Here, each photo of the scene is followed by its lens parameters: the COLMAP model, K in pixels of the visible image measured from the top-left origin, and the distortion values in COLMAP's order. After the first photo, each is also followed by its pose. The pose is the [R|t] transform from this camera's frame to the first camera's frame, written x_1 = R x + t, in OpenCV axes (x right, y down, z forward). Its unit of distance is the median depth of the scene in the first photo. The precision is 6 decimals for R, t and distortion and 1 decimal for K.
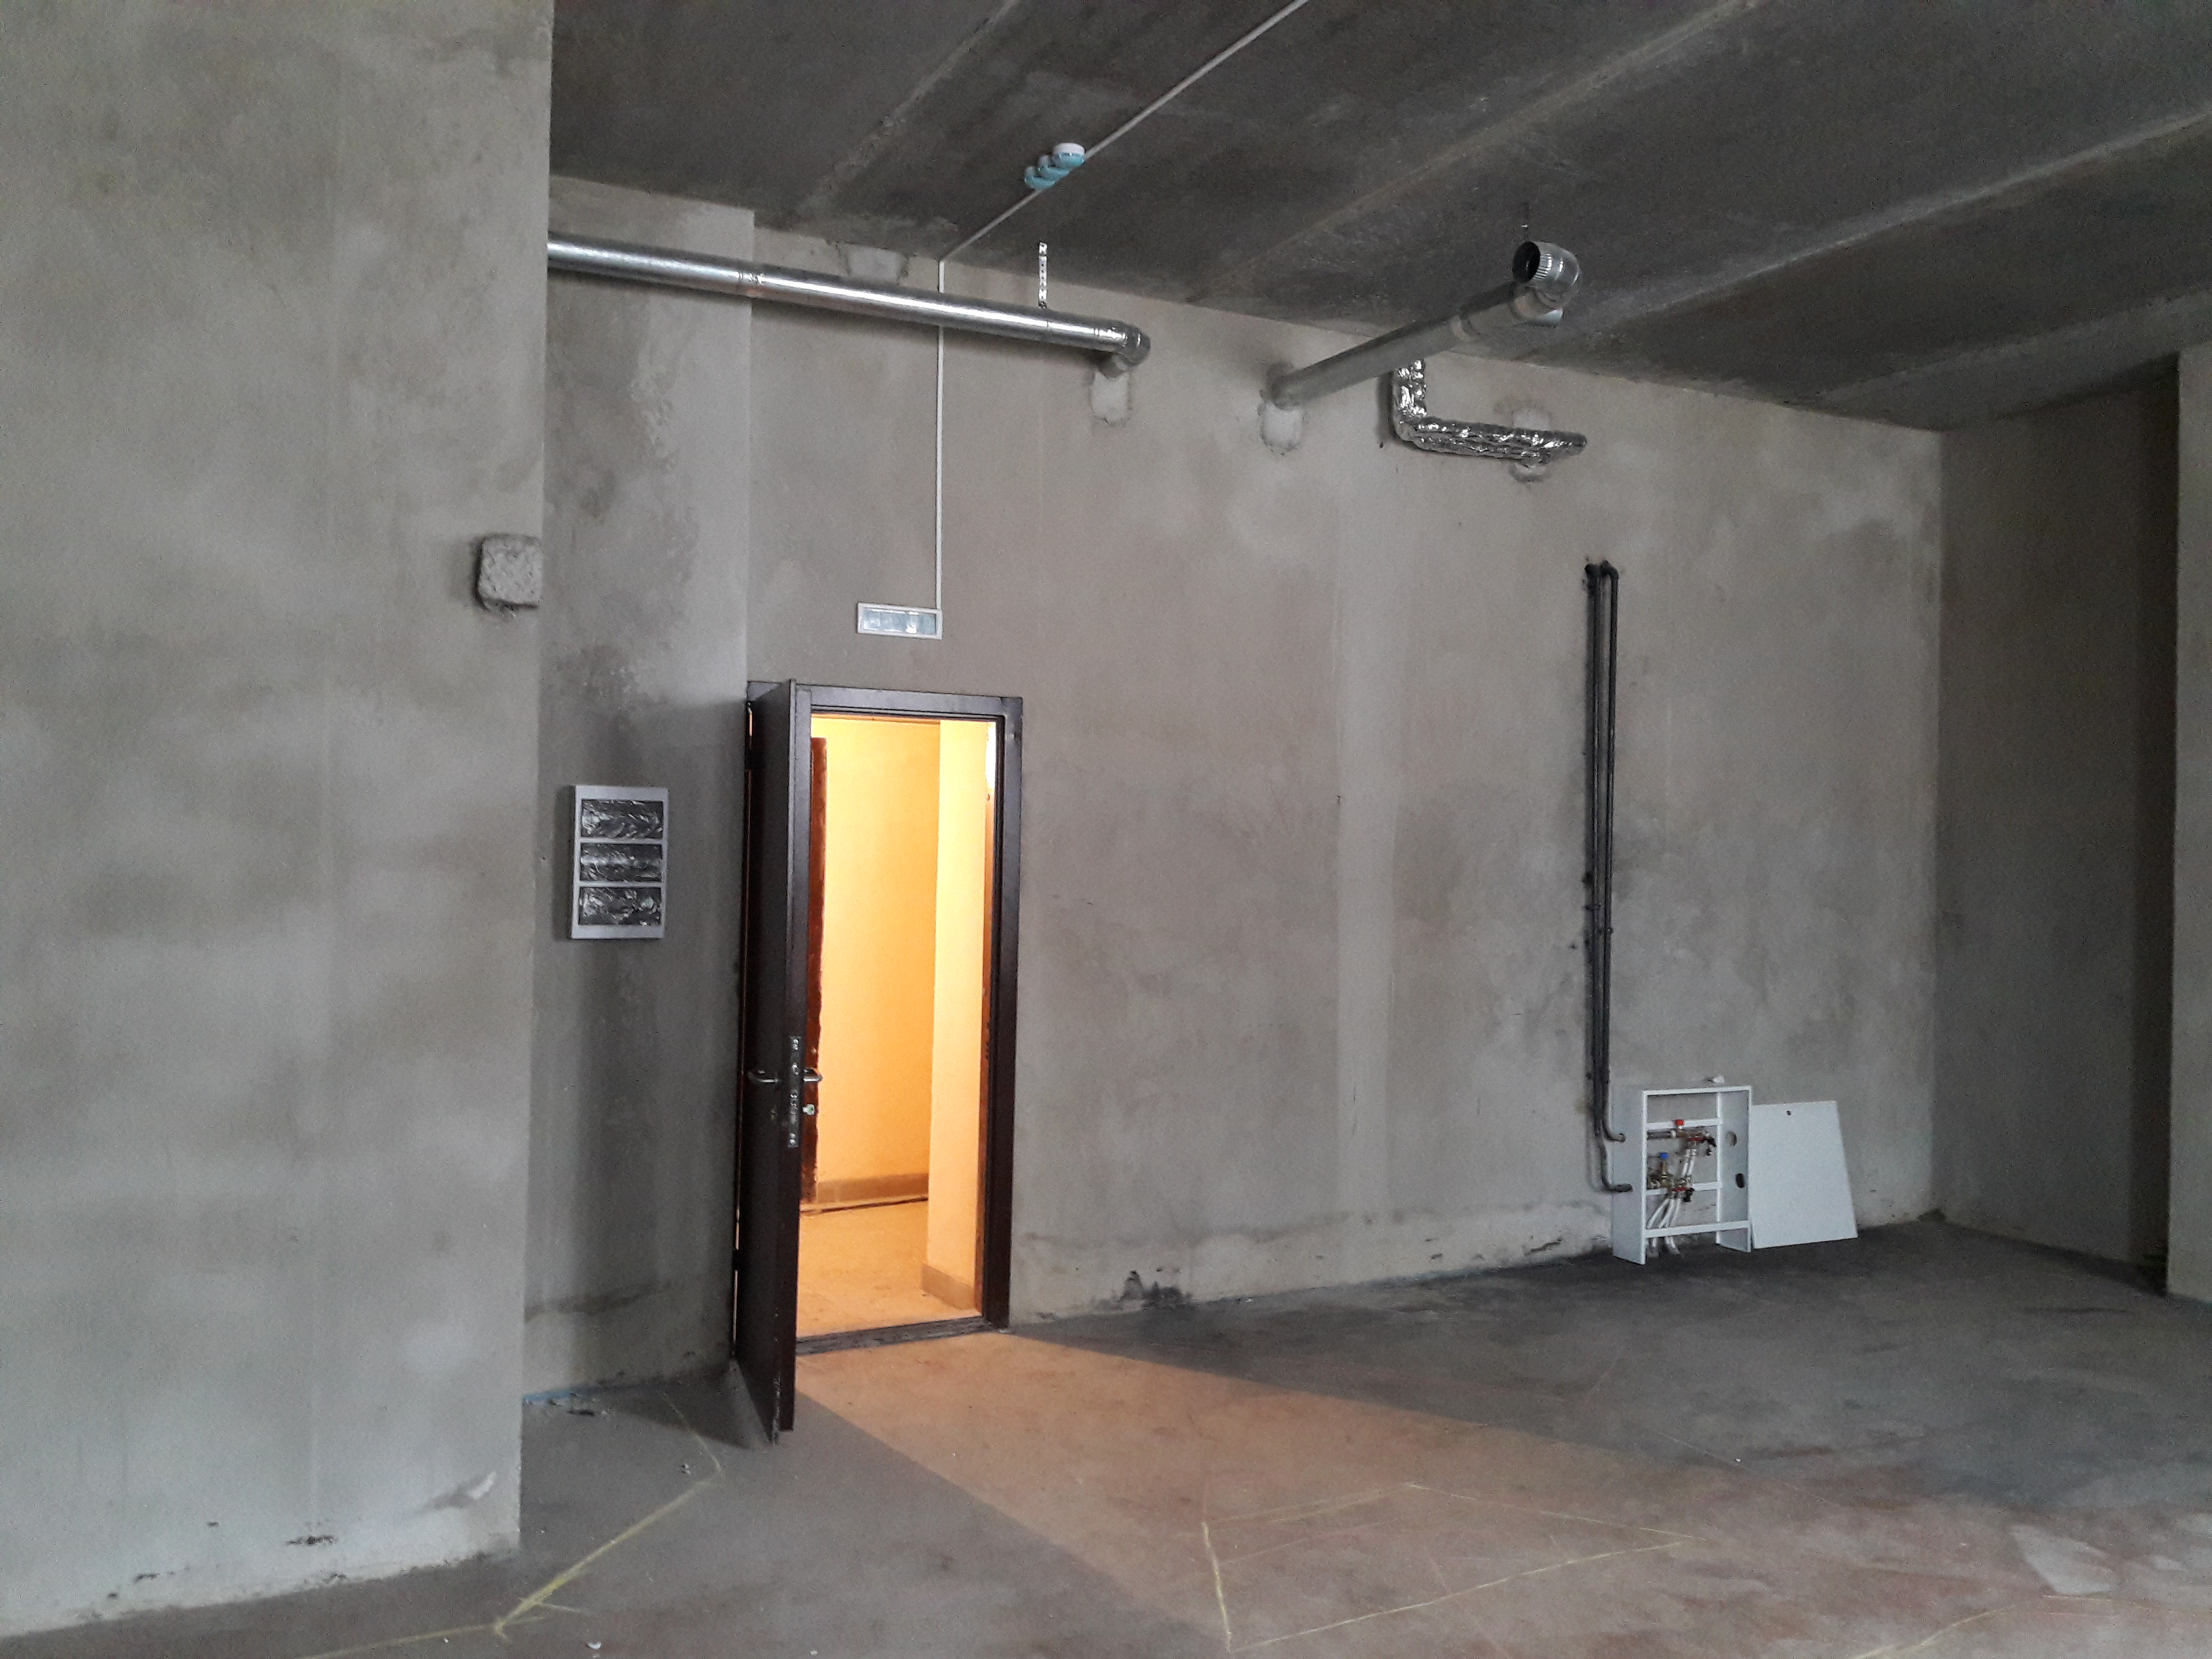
lens RADIAL K [[1842.0, 0, 1106.0], [0, 1842.0, 829.5], [0, 0, 1]] dist [0.001388, -0.007375]
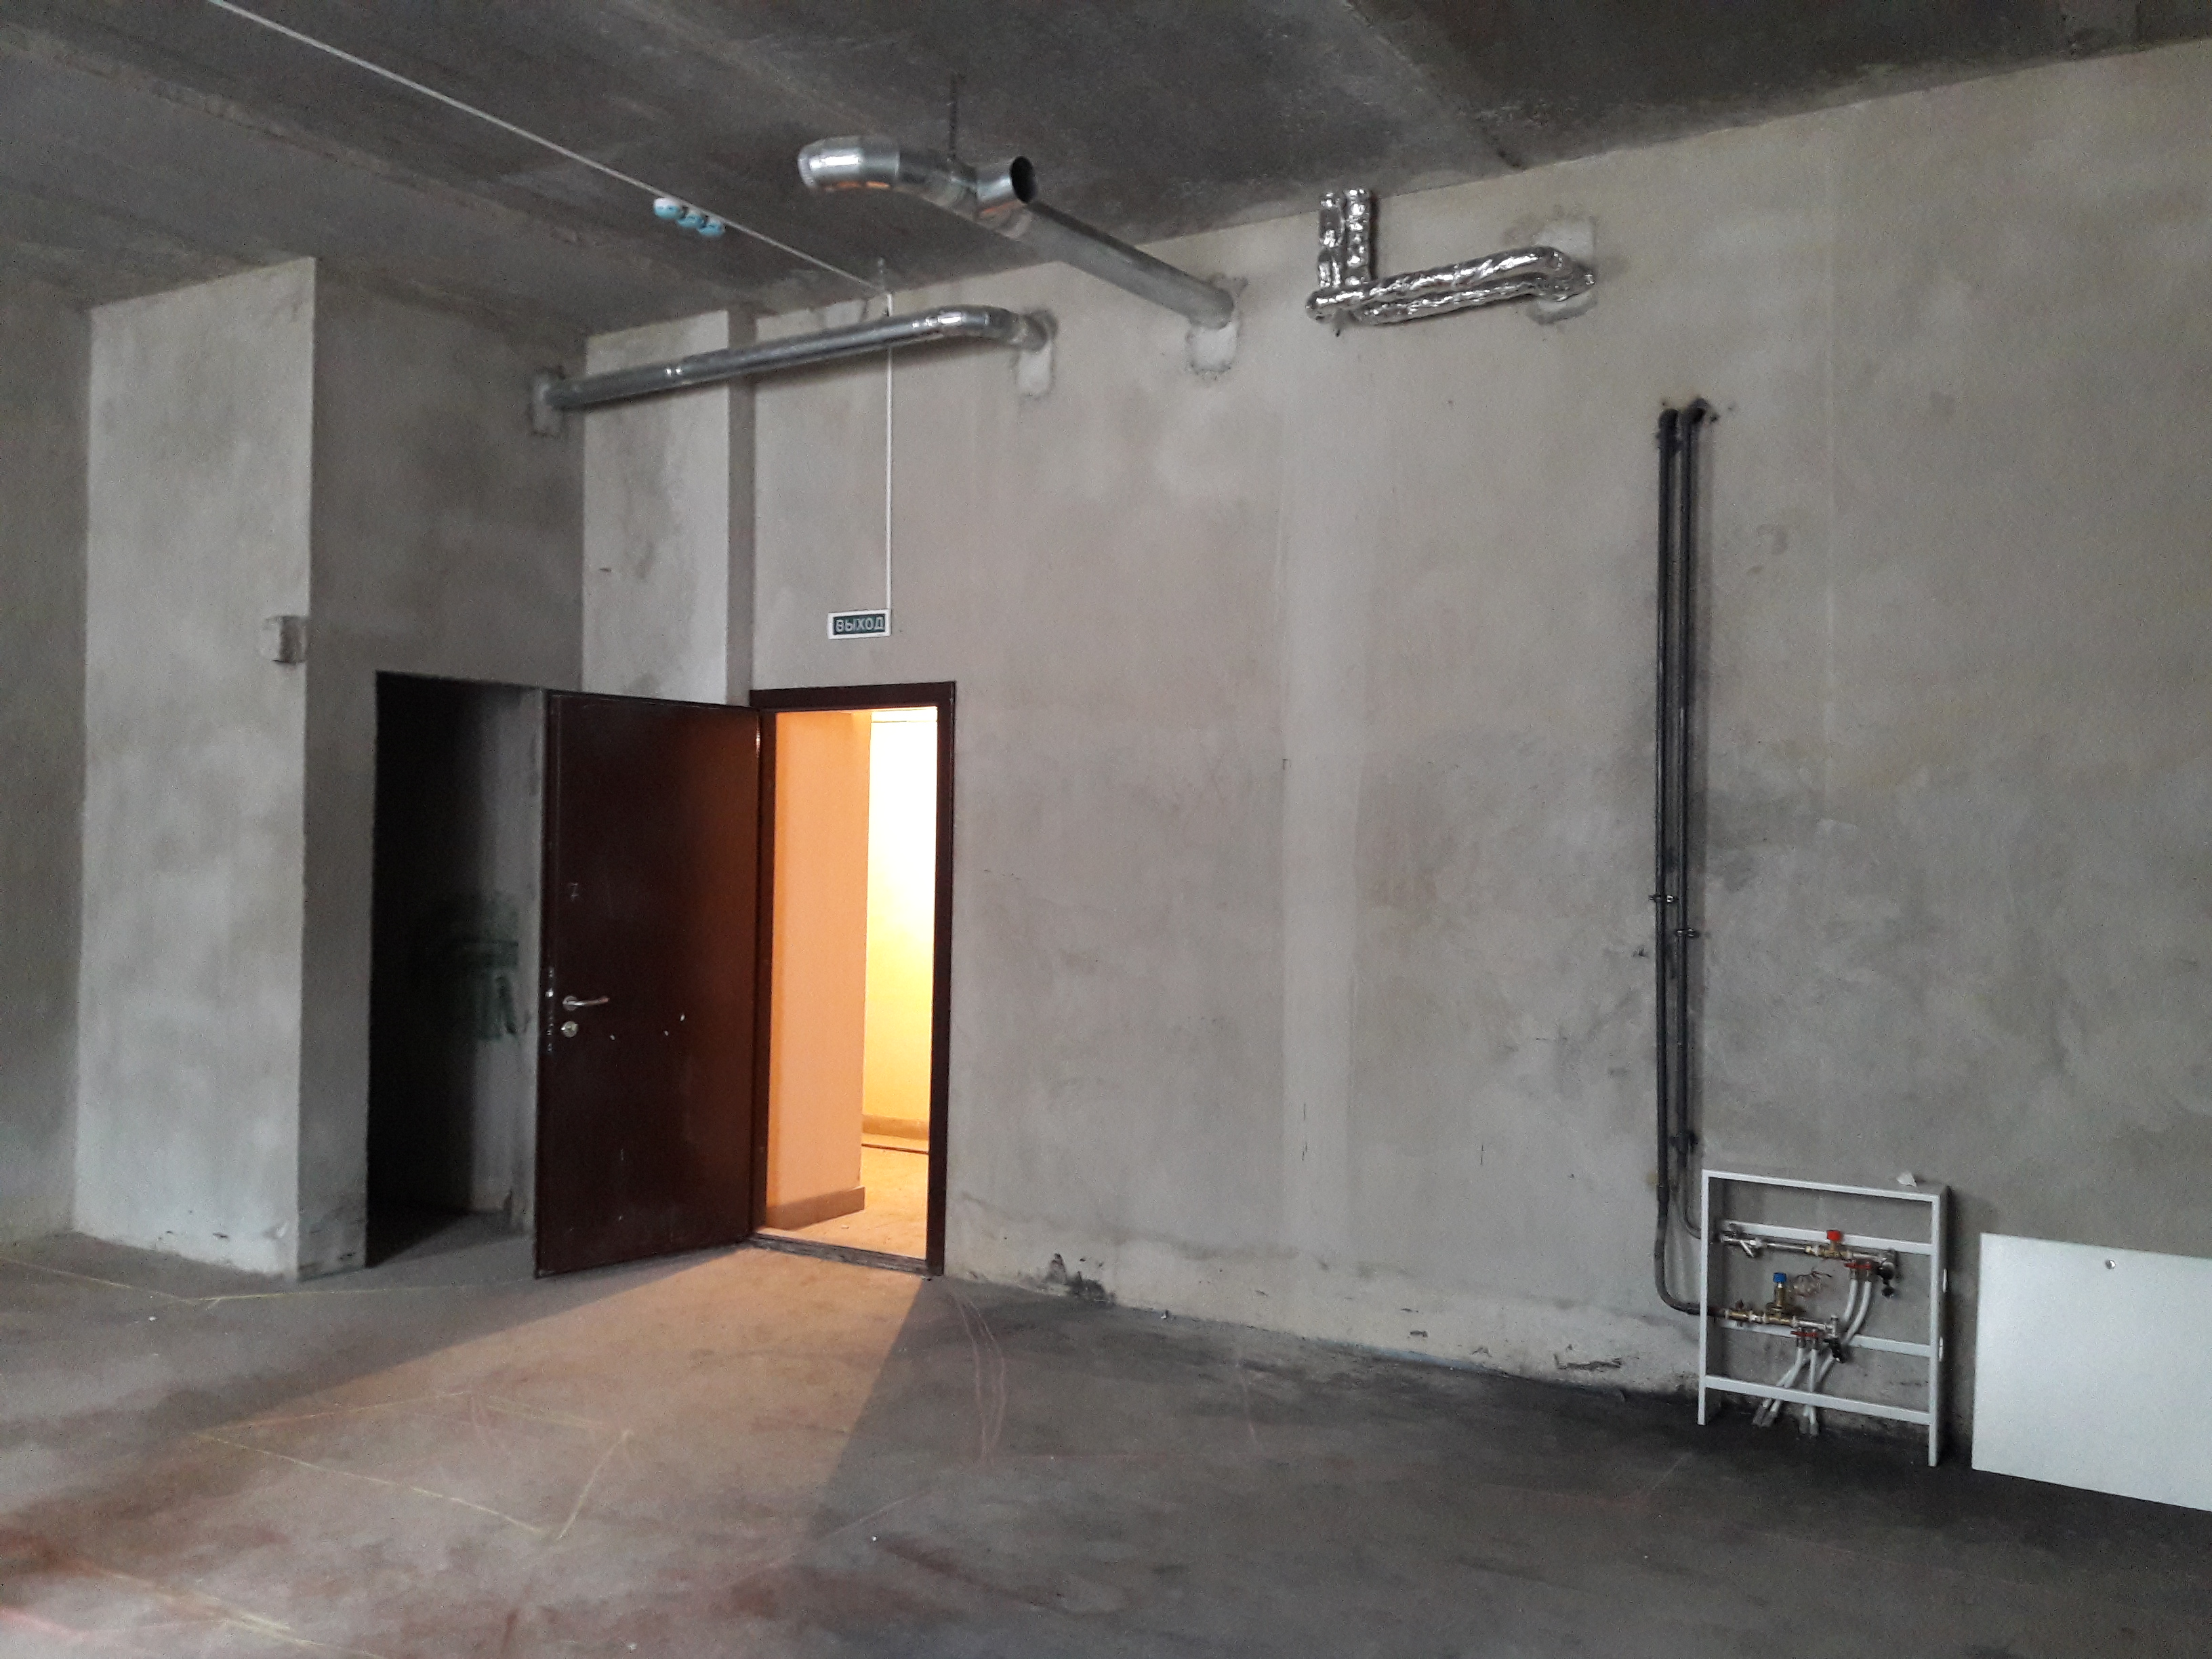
lens RADIAL K [[1835.8, 0, 1107.6], [0, 1835.8, 842.7], [0, 0, 1]] dist [0.016863, 0.005820]
pose [[0.493565, -0.012869, -0.869614, 0.841678], [0.003758, 0.999913, -0.012664, 0.031839], [0.869701, 0.002983, 0.493571, 0.516280]]
